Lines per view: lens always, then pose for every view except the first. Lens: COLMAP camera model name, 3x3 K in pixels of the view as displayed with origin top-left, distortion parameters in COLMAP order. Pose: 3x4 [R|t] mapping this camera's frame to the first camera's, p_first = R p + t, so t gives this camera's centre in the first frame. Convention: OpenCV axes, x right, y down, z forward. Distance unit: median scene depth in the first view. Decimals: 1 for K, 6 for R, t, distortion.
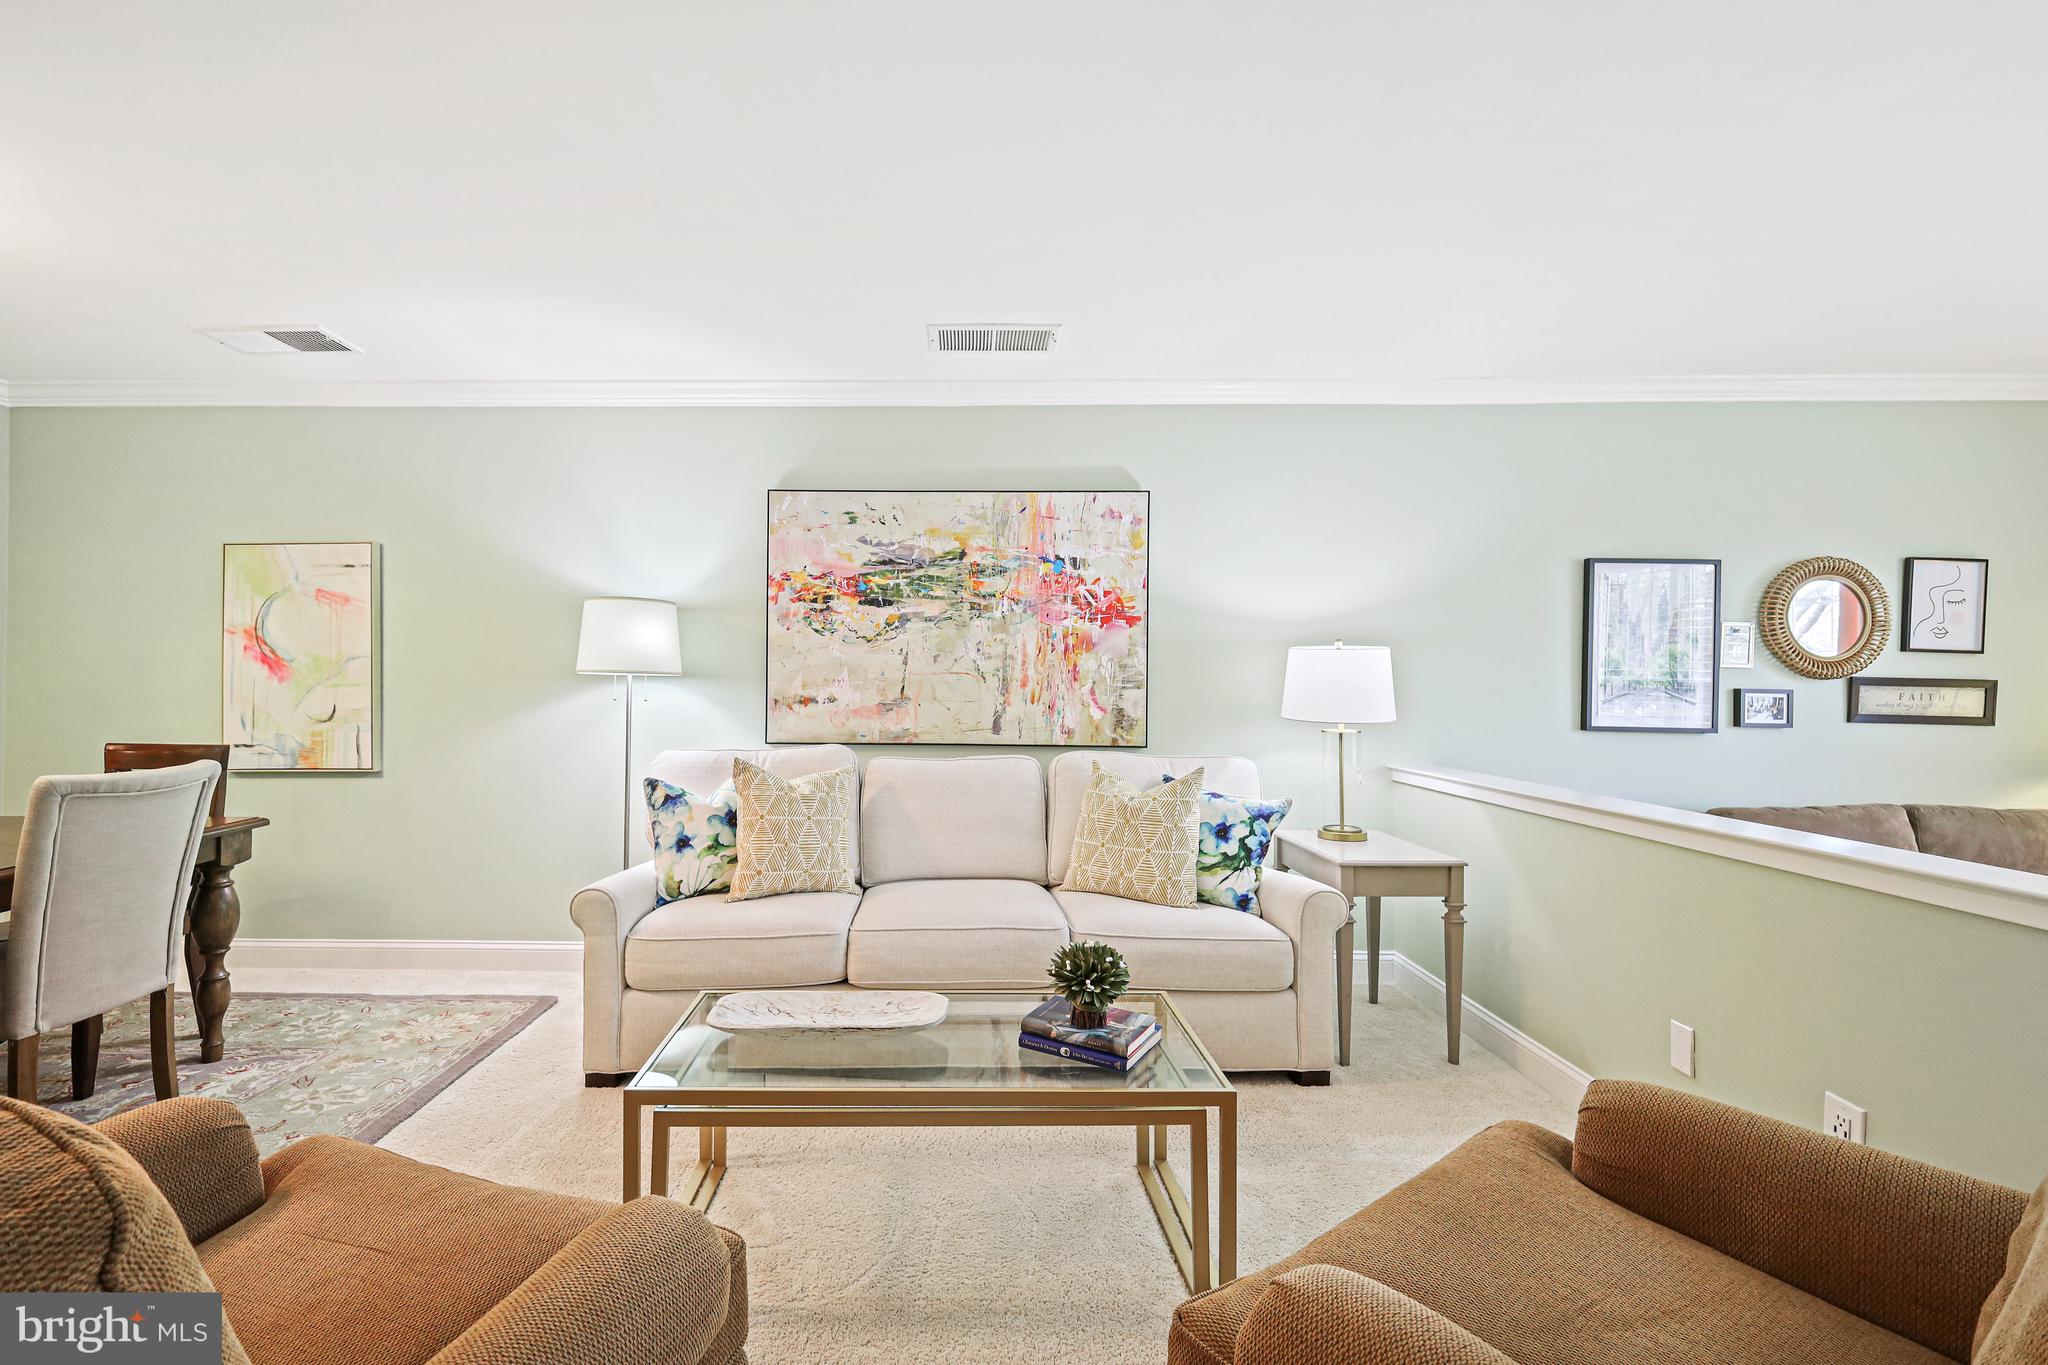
lens RADIAL K [[889.3, 0, 957.0], [0, 889.3, 688.8], [0, 0, 1]] dist [-0.002797, -0.000245]
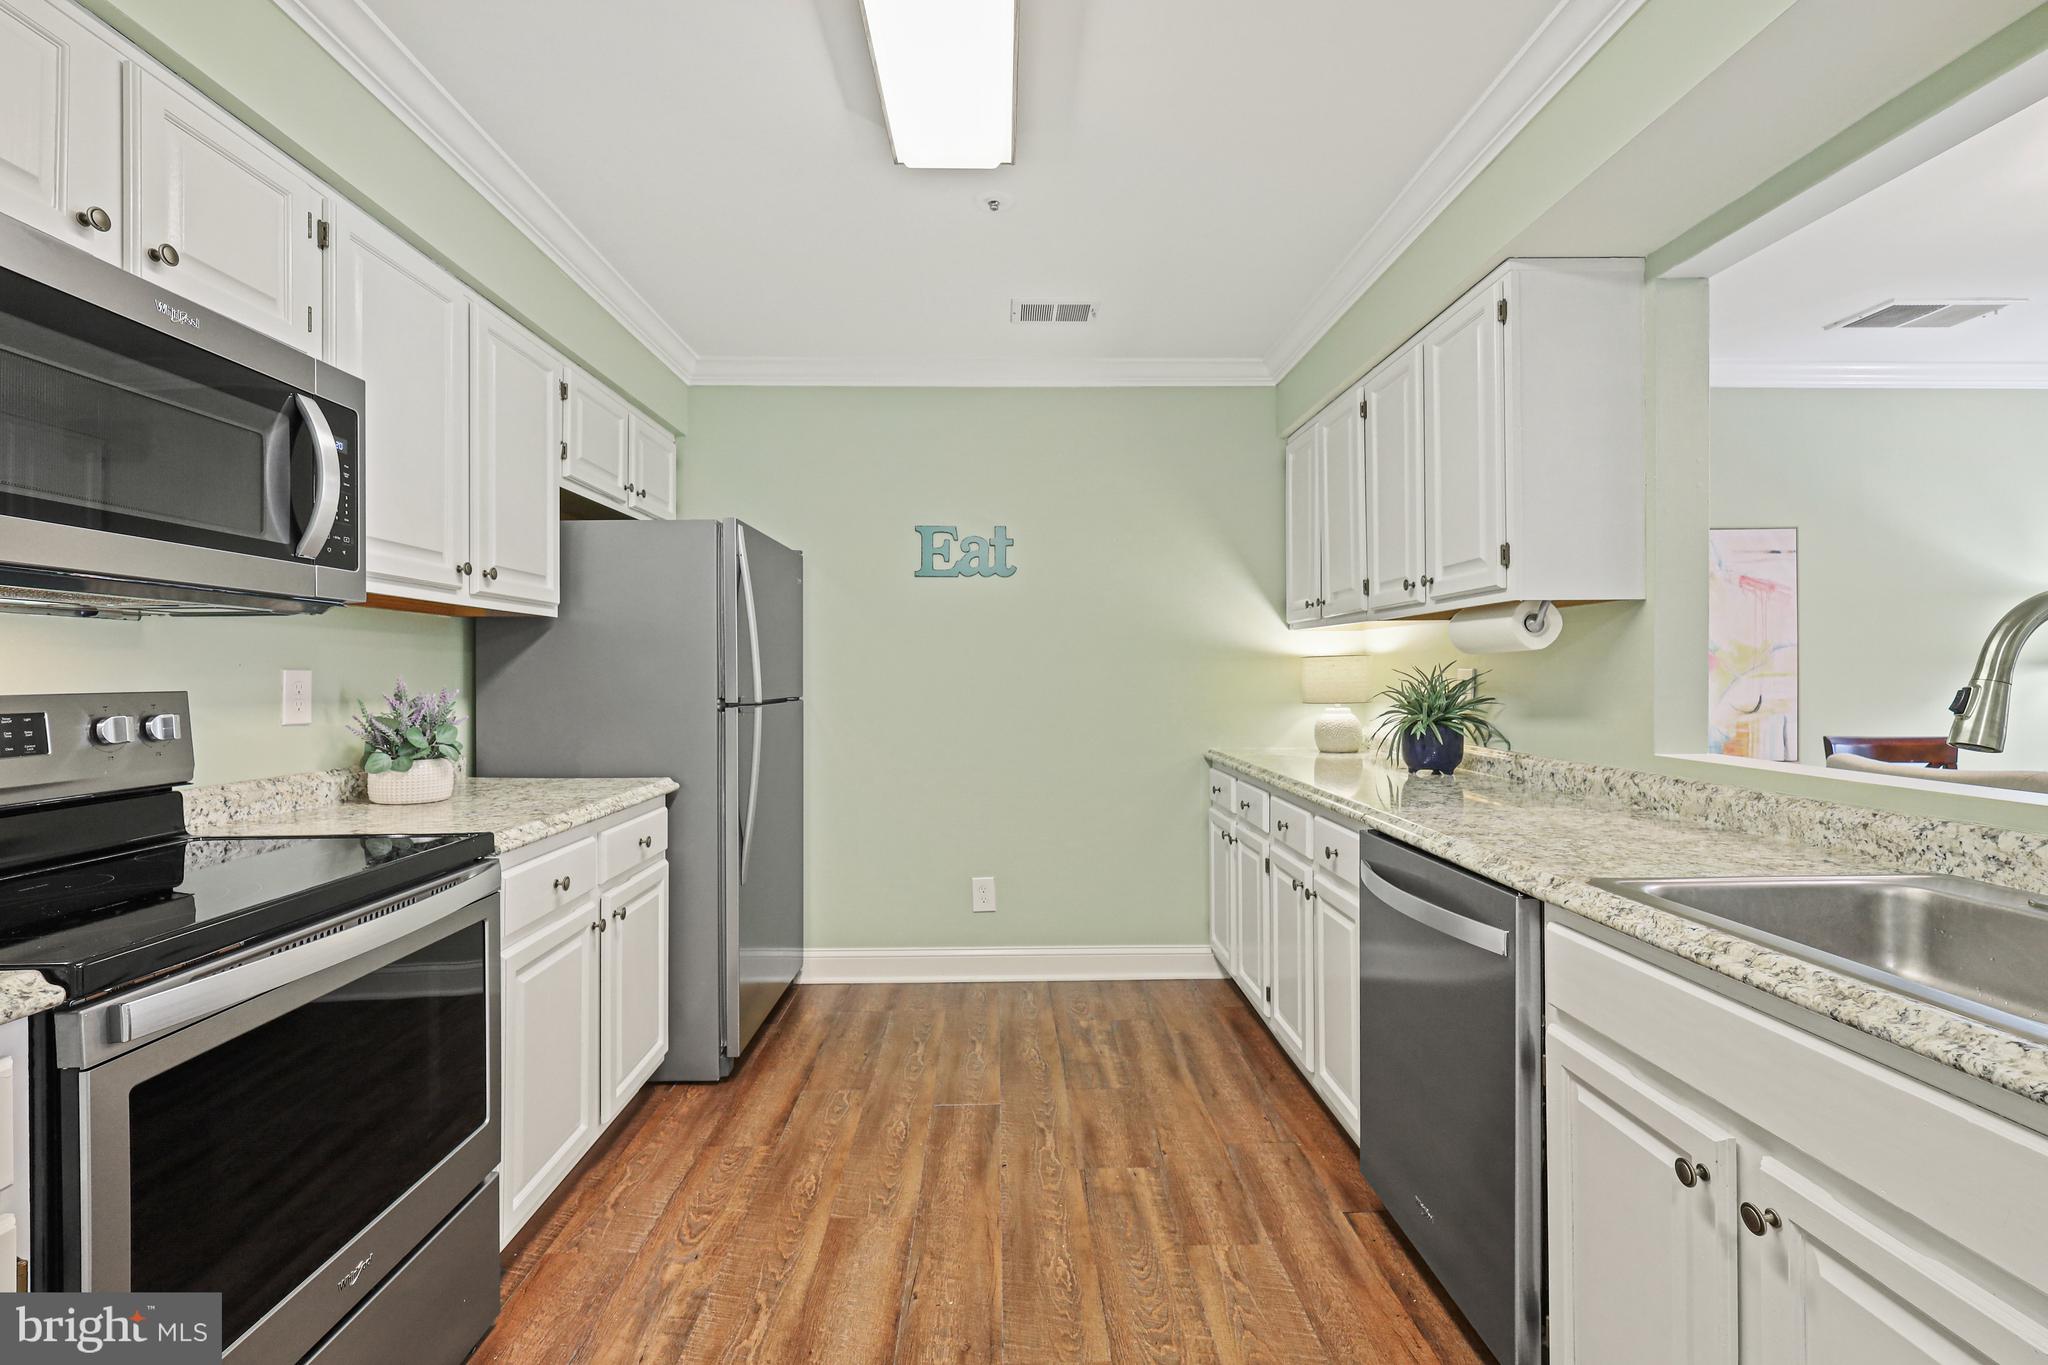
lens RADIAL K [[897.5, 0, 1023.2], [0, 897.5, 674.9], [0, 0, 1]] dist [0.003352, 0.000415]
pose [[0.998974, -0.009080, 0.044361, -1.578843], [0.008837, 0.999945, 0.005679, -0.016966], [-0.044410, -0.005281, 0.998999, 0.052205]]
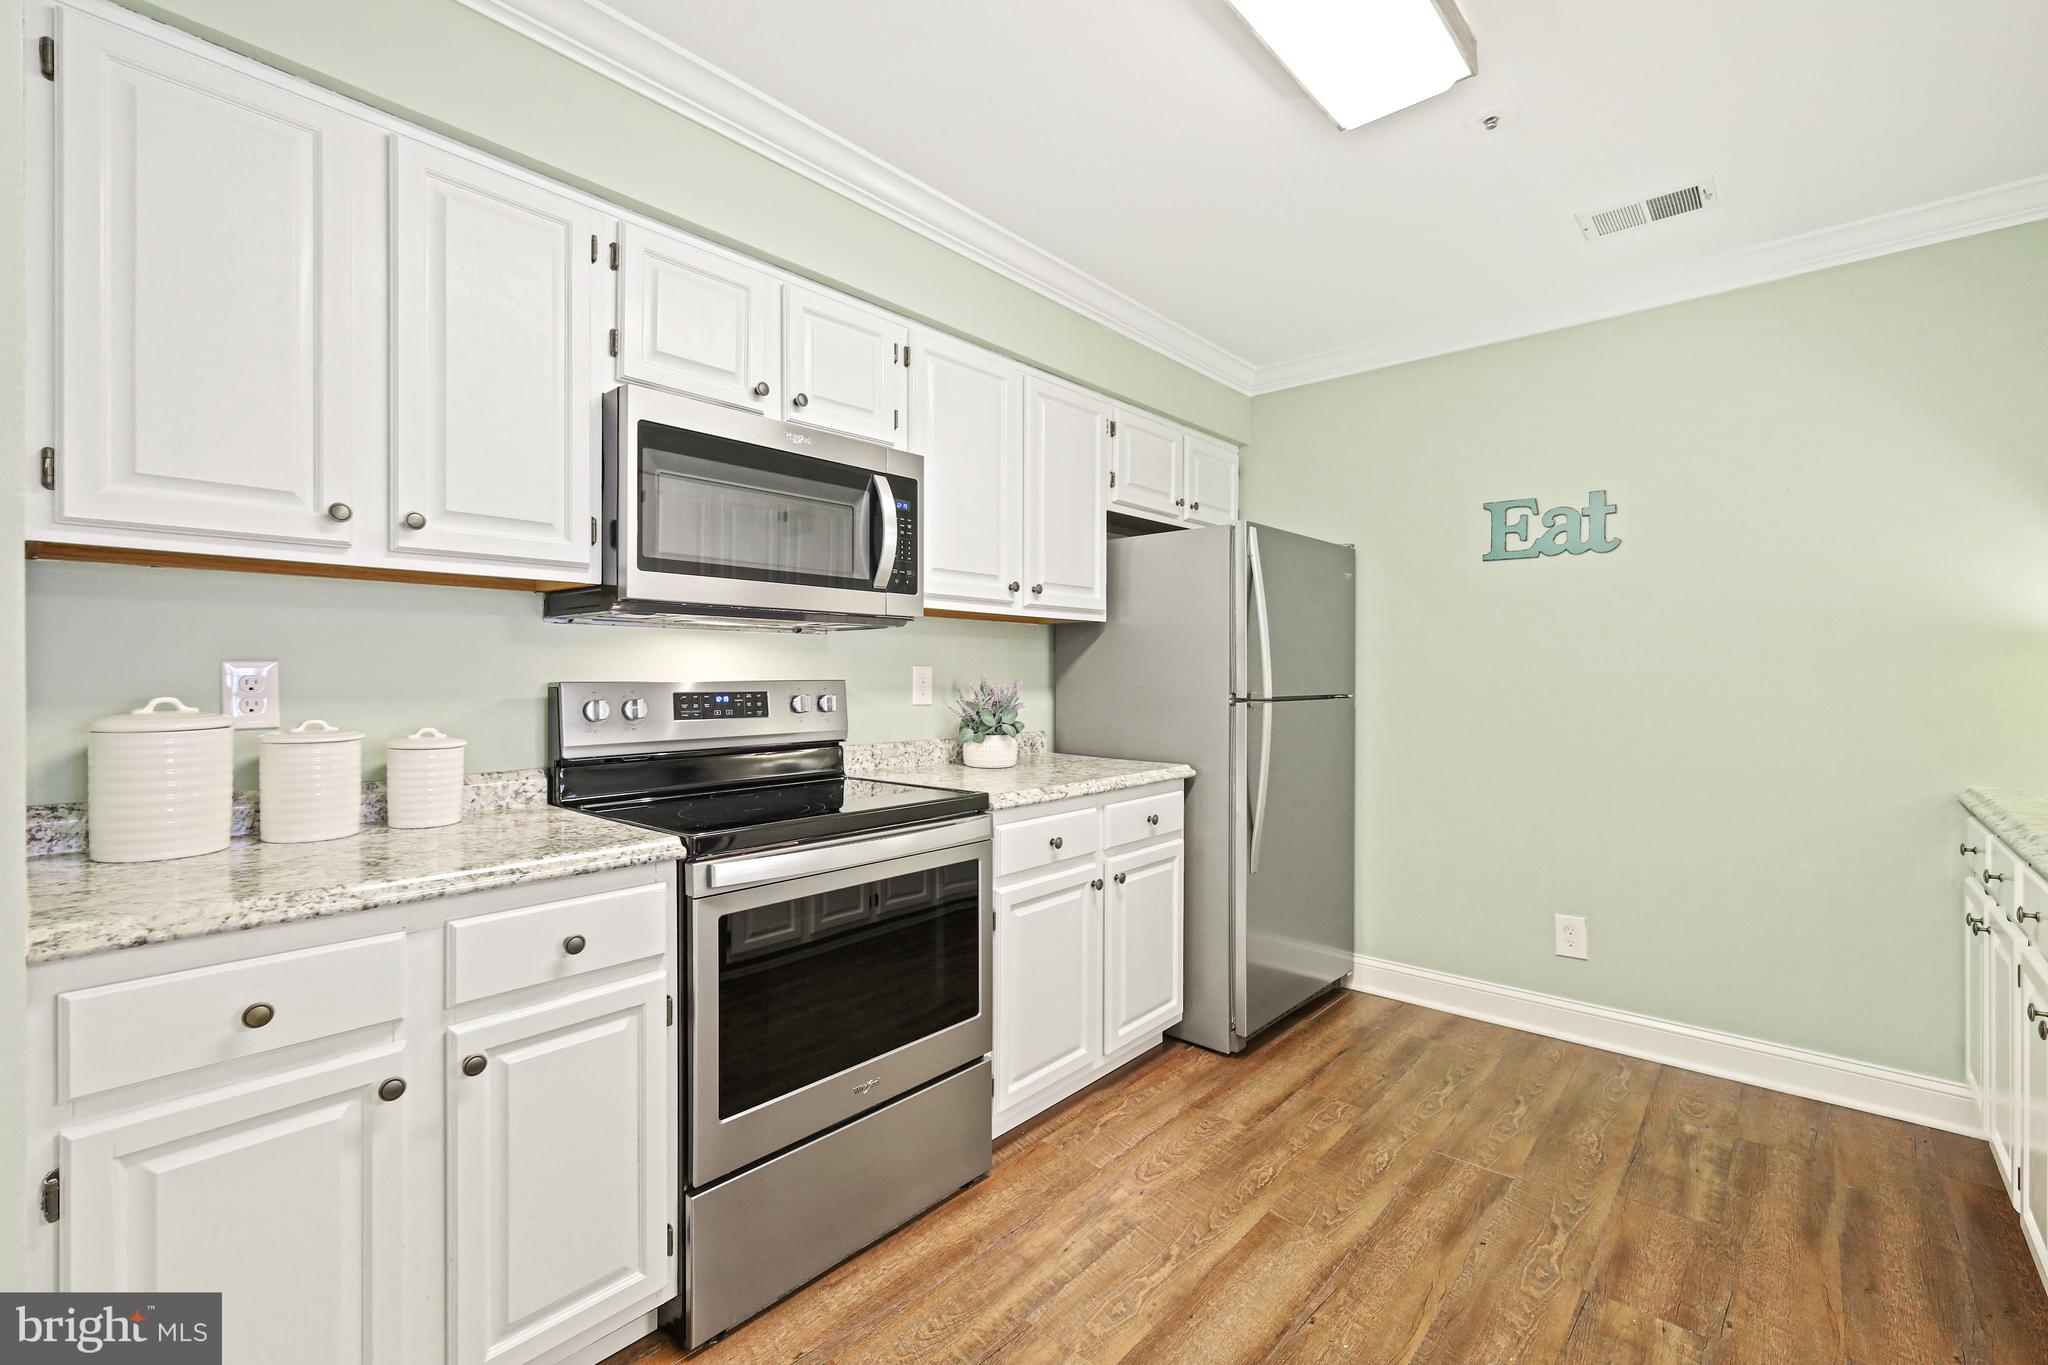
lens RADIAL K [[897.5, 0, 1023.2], [0, 897.5, 674.9], [0, 0, 1]] dist [0.003352, 0.000415]
pose [[0.762093, -0.002052, -0.647464, -1.426637], [0.005569, 0.999979, 0.003386, -0.015258], [0.647444, -0.006186, 0.762088, 0.090413]]
